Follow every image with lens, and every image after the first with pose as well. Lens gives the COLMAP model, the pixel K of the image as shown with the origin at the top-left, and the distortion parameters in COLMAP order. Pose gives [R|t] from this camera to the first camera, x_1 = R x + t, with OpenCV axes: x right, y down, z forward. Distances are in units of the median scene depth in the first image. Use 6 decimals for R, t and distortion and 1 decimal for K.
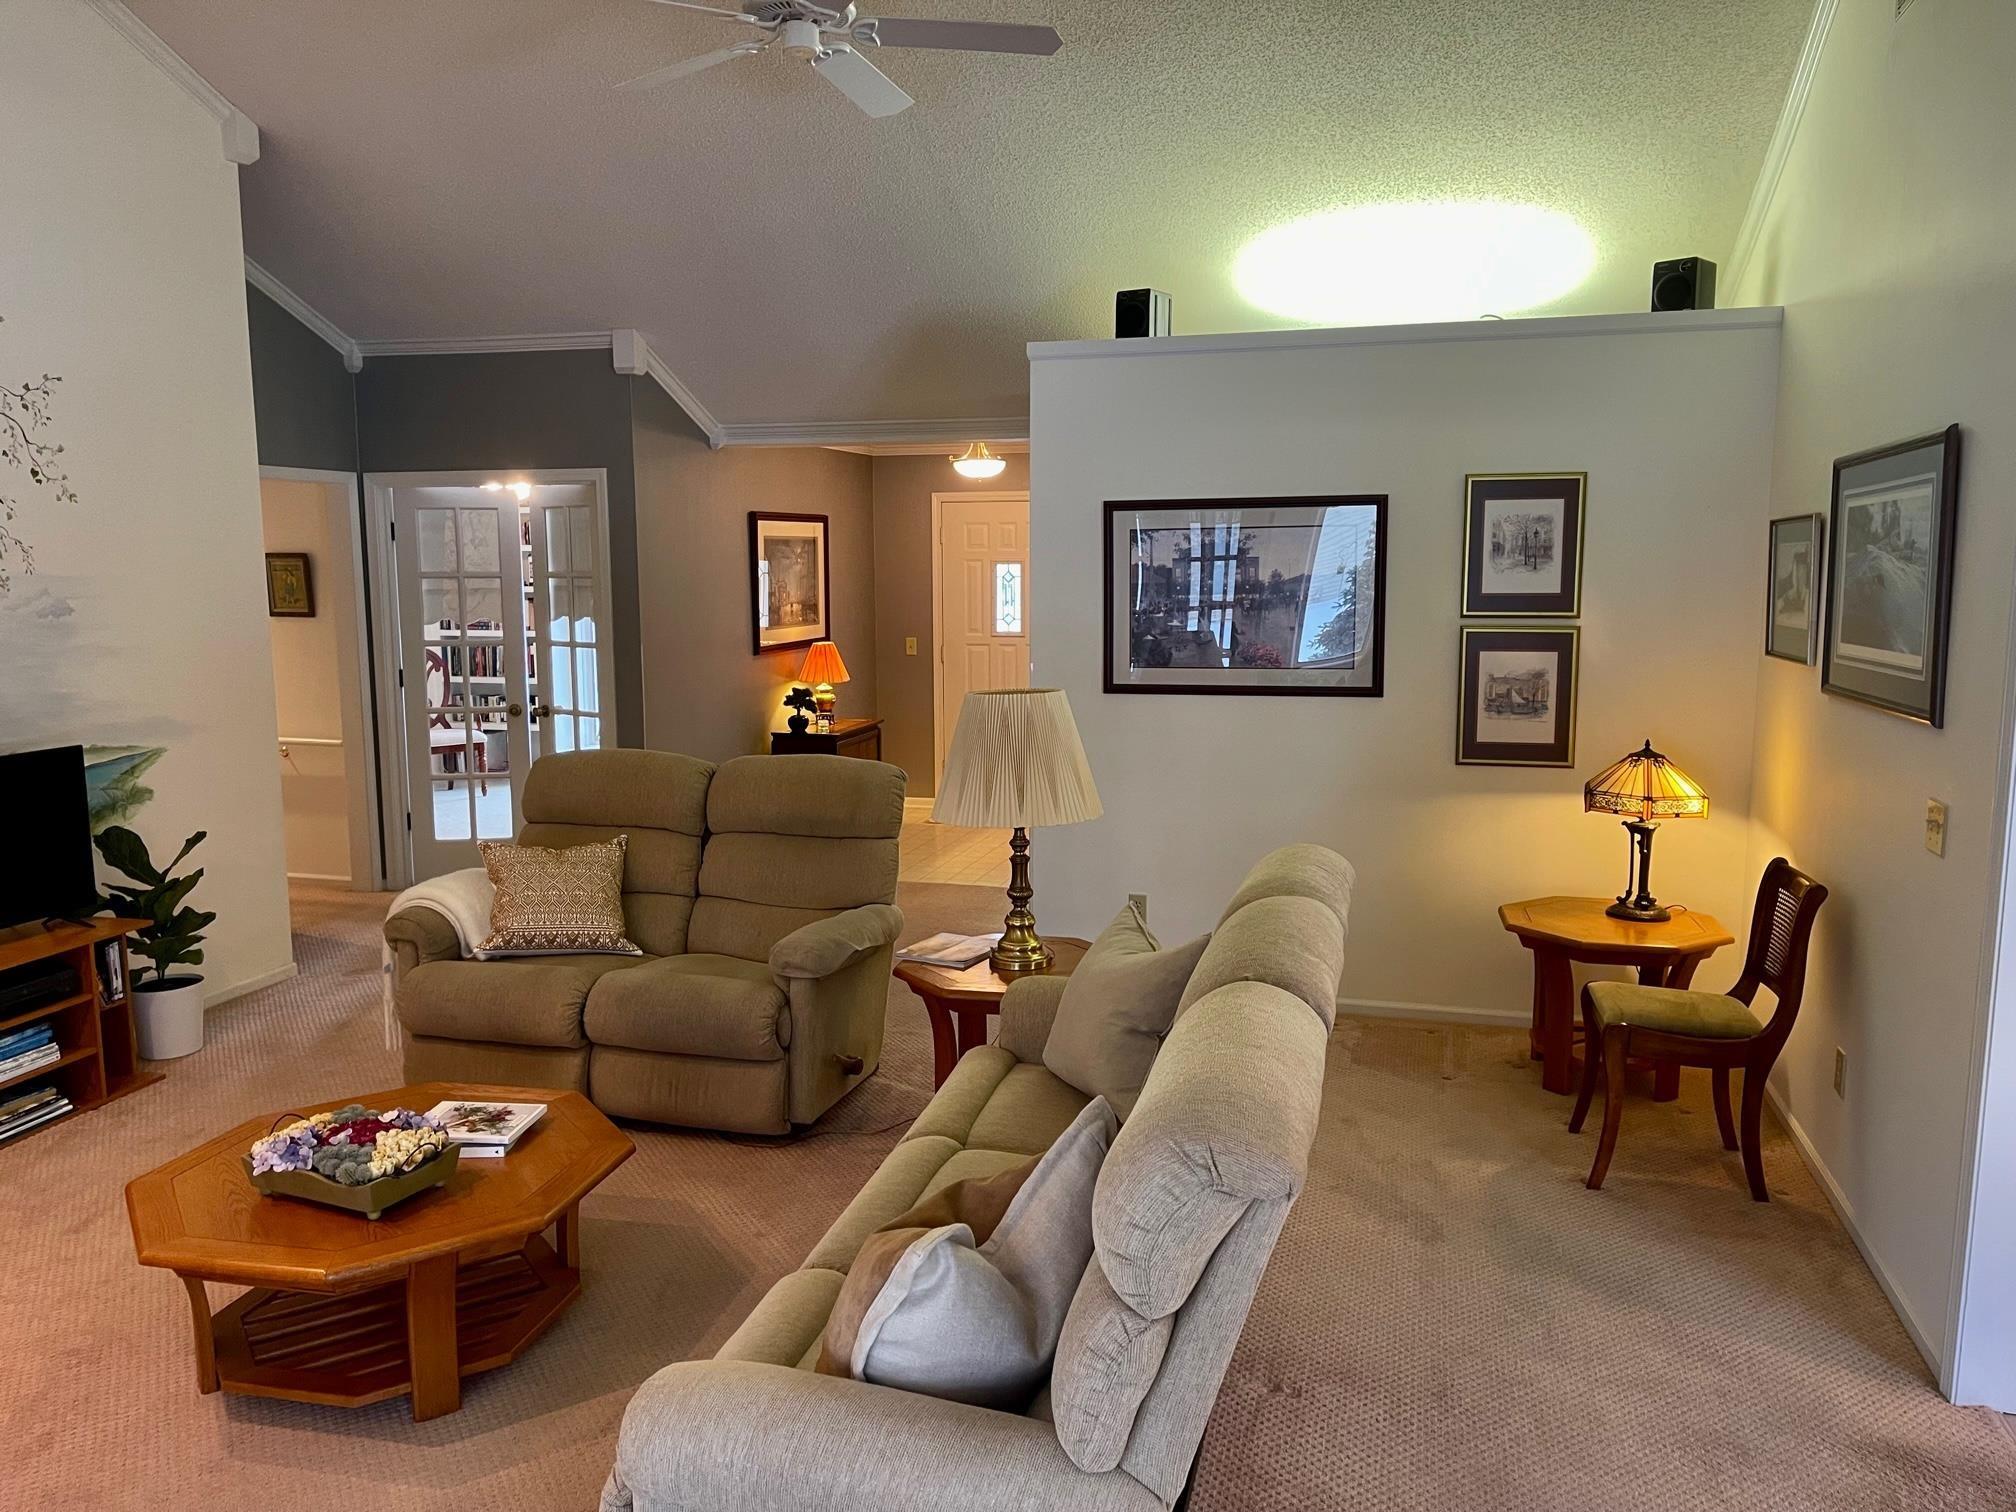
lens RADIAL K [[1507.8, 0, 1008.0], [0, 1507.8, 756.0], [0, 0, 1]] dist [0.006422, -0.045825]
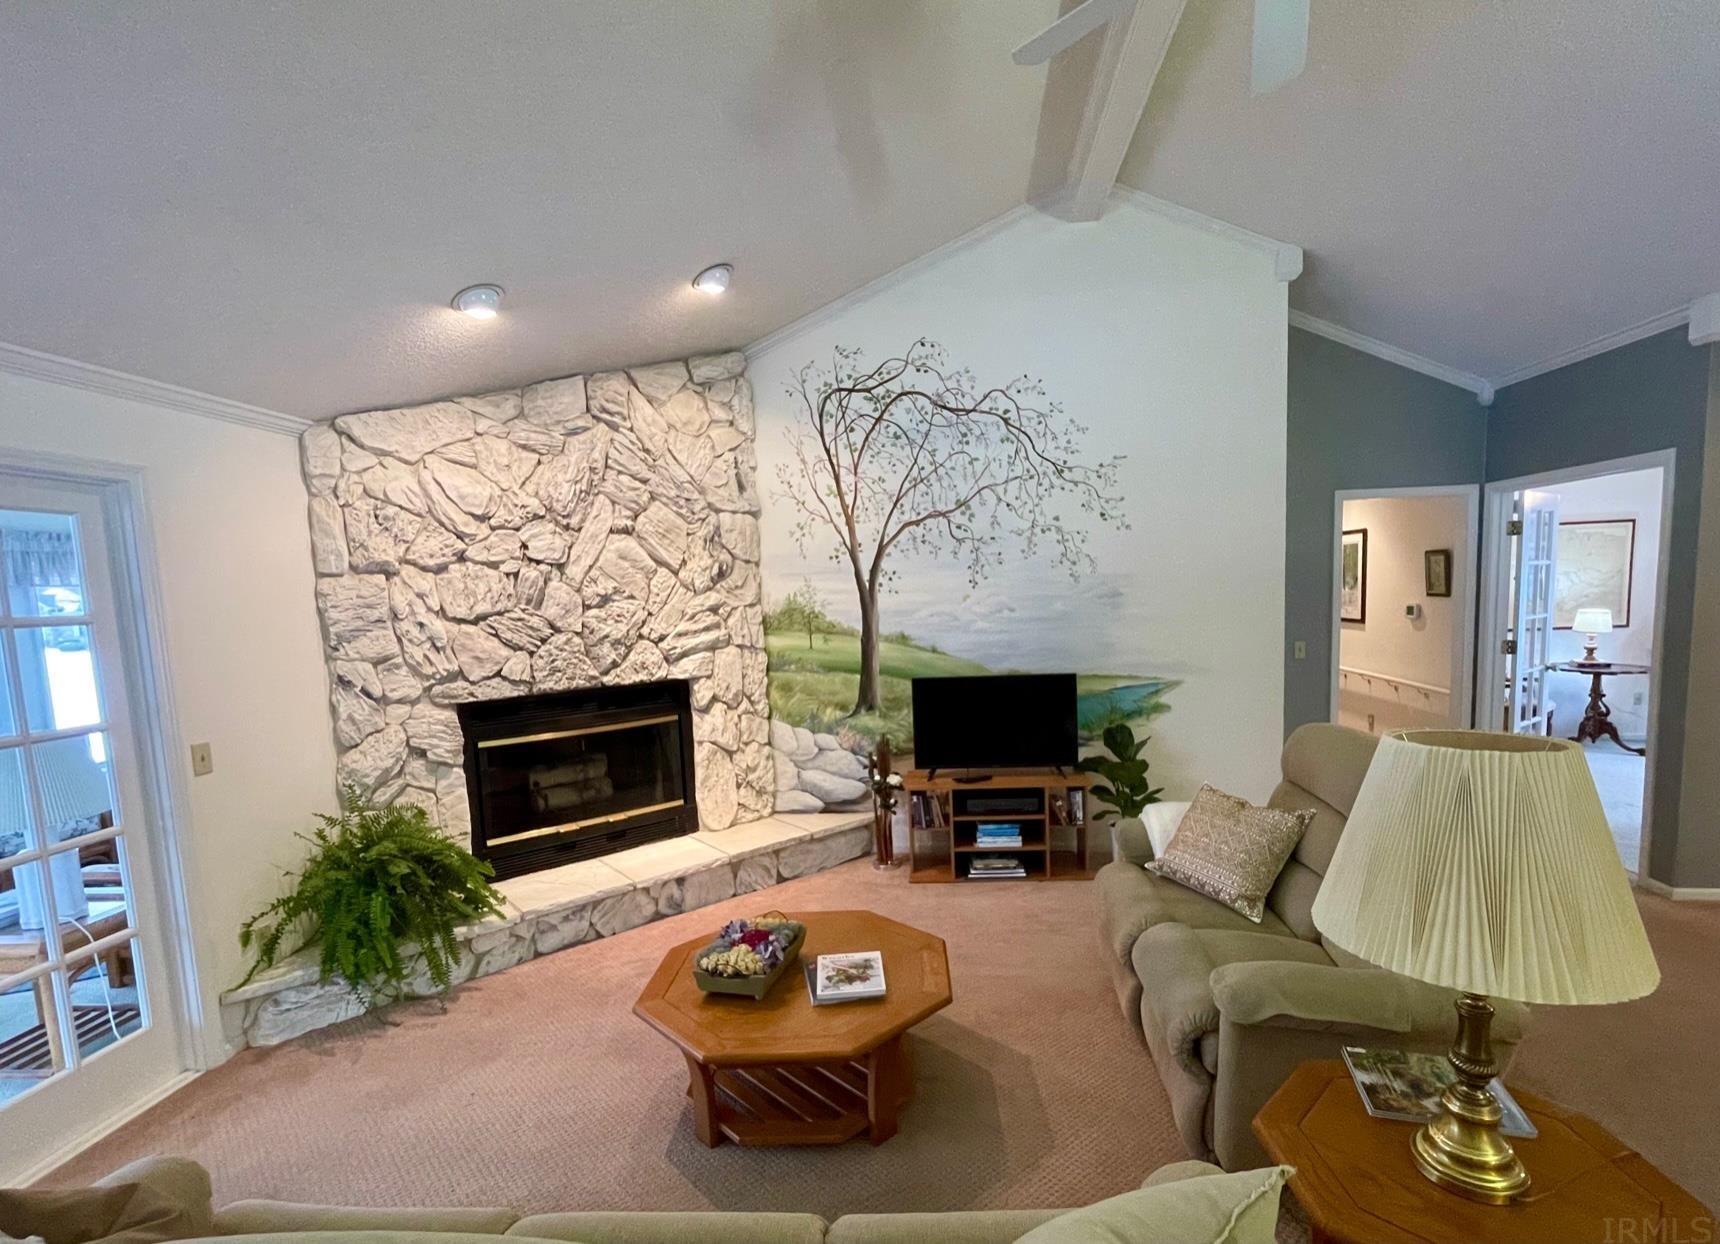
lens RADIAL K [[798.1, 0, 862.0], [0, 798.1, 672.1], [0, 0, 1]] dist [0.000639, 0.000468]
pose [[0.193425, 0.100314, -0.975973, 0.213654], [-0.091570, 0.992263, 0.083840, -0.059286], [0.976832, 0.073153, 0.201114, 0.548129]]
